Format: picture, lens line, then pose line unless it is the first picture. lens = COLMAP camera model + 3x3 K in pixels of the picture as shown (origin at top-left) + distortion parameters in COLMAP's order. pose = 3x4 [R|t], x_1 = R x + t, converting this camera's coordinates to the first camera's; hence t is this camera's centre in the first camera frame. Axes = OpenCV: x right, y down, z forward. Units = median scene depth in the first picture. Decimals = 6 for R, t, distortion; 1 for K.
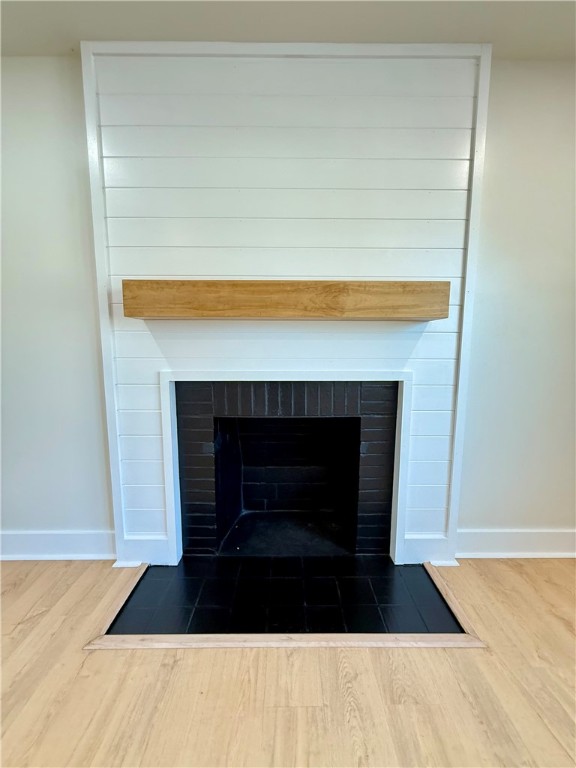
lens RADIAL K [[305.7, 0, 288.9], [0, 305.7, 381.7], [0, 0, 1]] dist [0.000624, 0.000043]
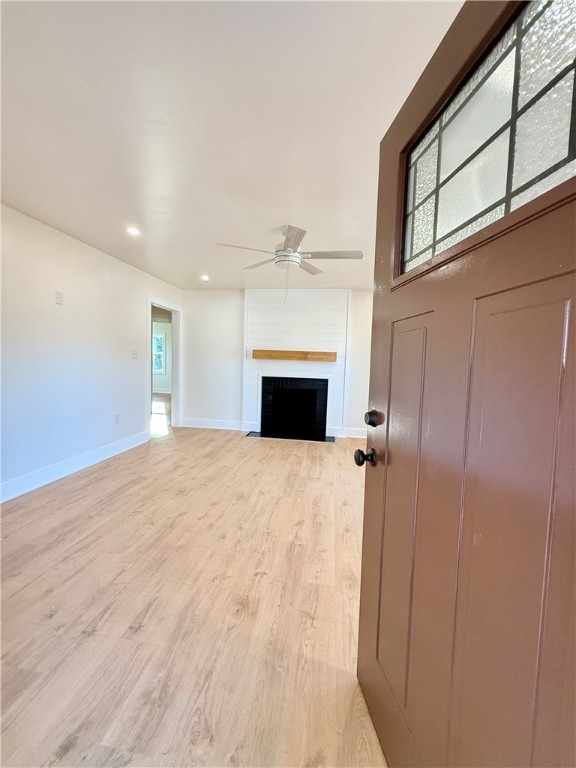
lens RADIAL K [[305.7, 0, 288.9], [0, 305.7, 381.7], [0, 0, 1]] dist [0.000624, 0.000043]
pose [[0.988543, 0.040718, -0.145344, 0.463123], [-0.048598, 0.997511, -0.051087, 0.237354], [0.142902, 0.057566, 0.988061, -2.555608]]
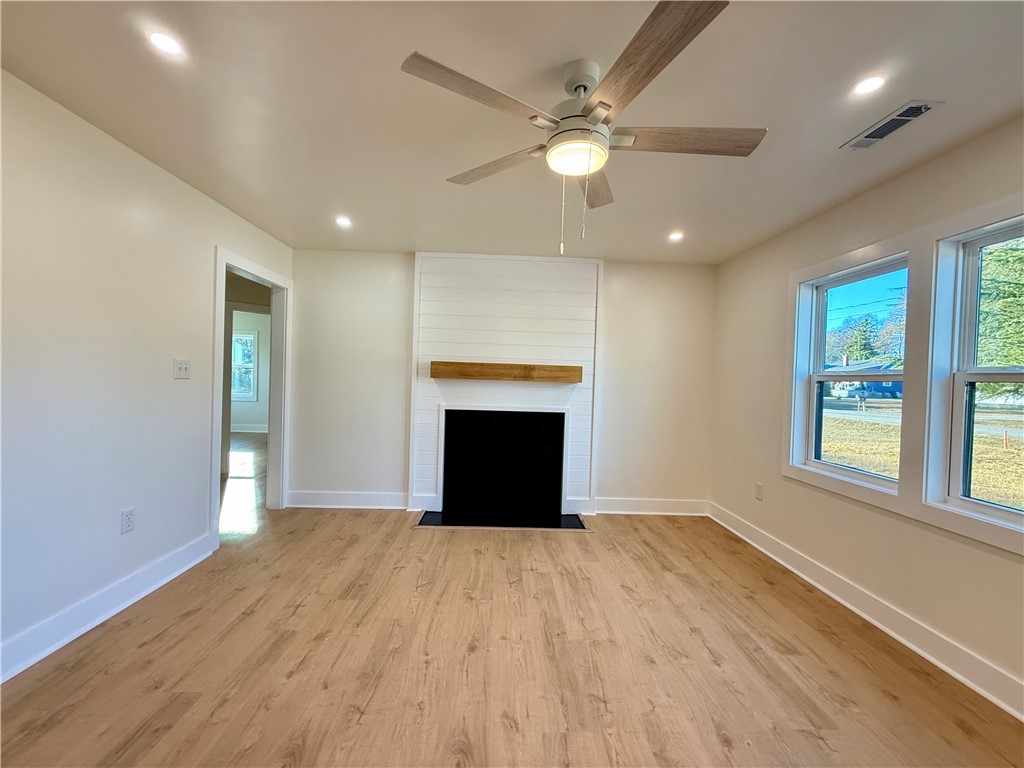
lens RADIAL K [[407.6, 0, 509.1], [0, 407.6, 383.7], [0, 0, 1]] dist [0.000624, 0.000043]
pose [[0.999336, 0.029956, 0.020734, -0.043485], [-0.027590, 0.993956, -0.106260, 0.105625], [-0.023792, 0.105618, 0.994122, -1.680661]]
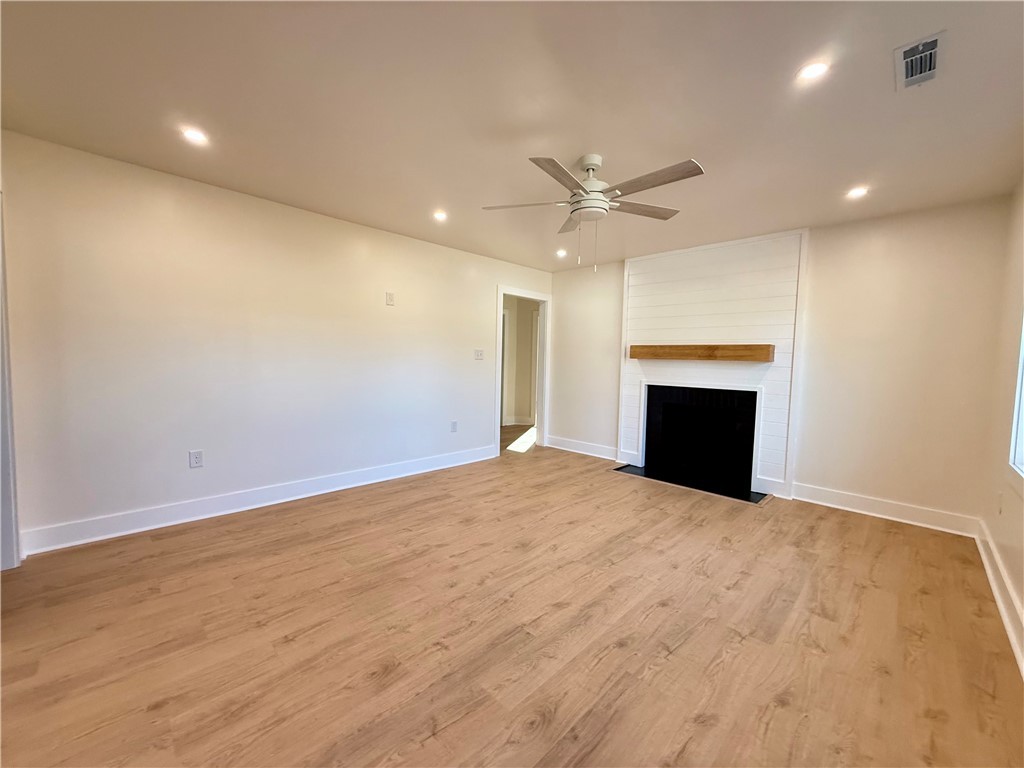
lens RADIAL K [[407.6, 0, 509.1], [0, 407.6, 383.7], [0, 0, 1]] dist [0.000624, 0.000043]
pose [[0.700785, 0.057690, -0.711036, 1.177805], [-0.106305, 0.994041, -0.024122, 0.190868], [0.705407, 0.092491, 0.702742, -2.067841]]
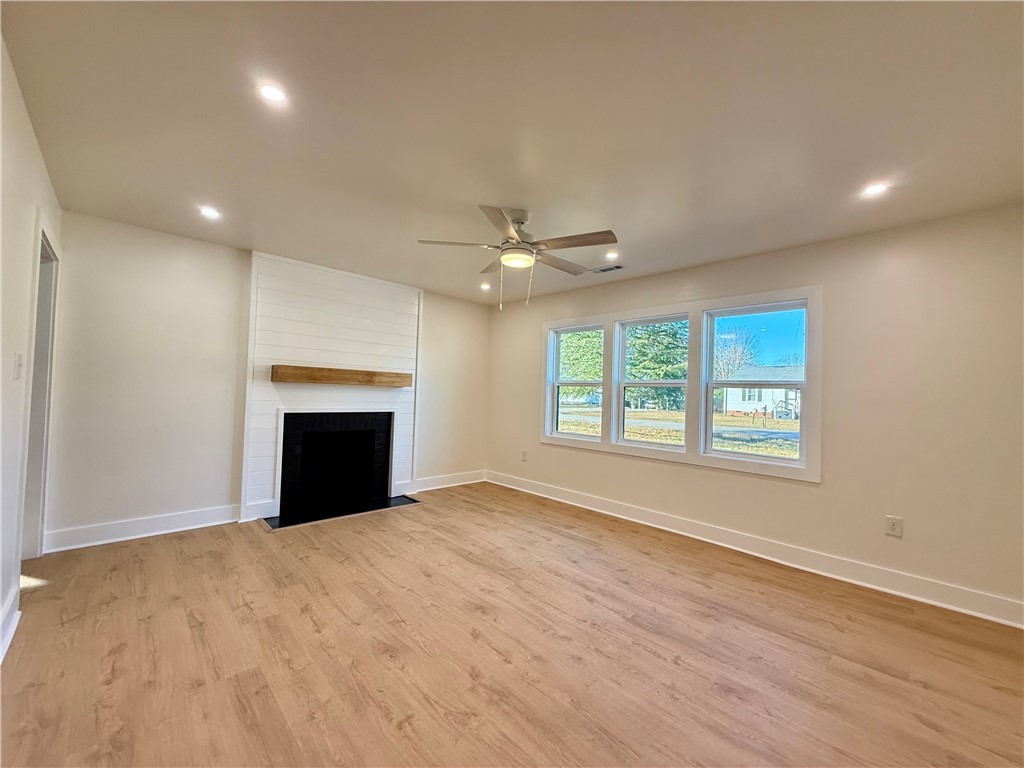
lens RADIAL K [[407.6, 0, 509.1], [0, 407.6, 383.7], [0, 0, 1]] dist [0.000624, 0.000043]
pose [[0.728943, 0.038456, 0.683493, -1.187325], [0.050564, 0.992669, -0.109778, 0.180734], [-0.682704, 0.114582, 0.721655, -1.972322]]
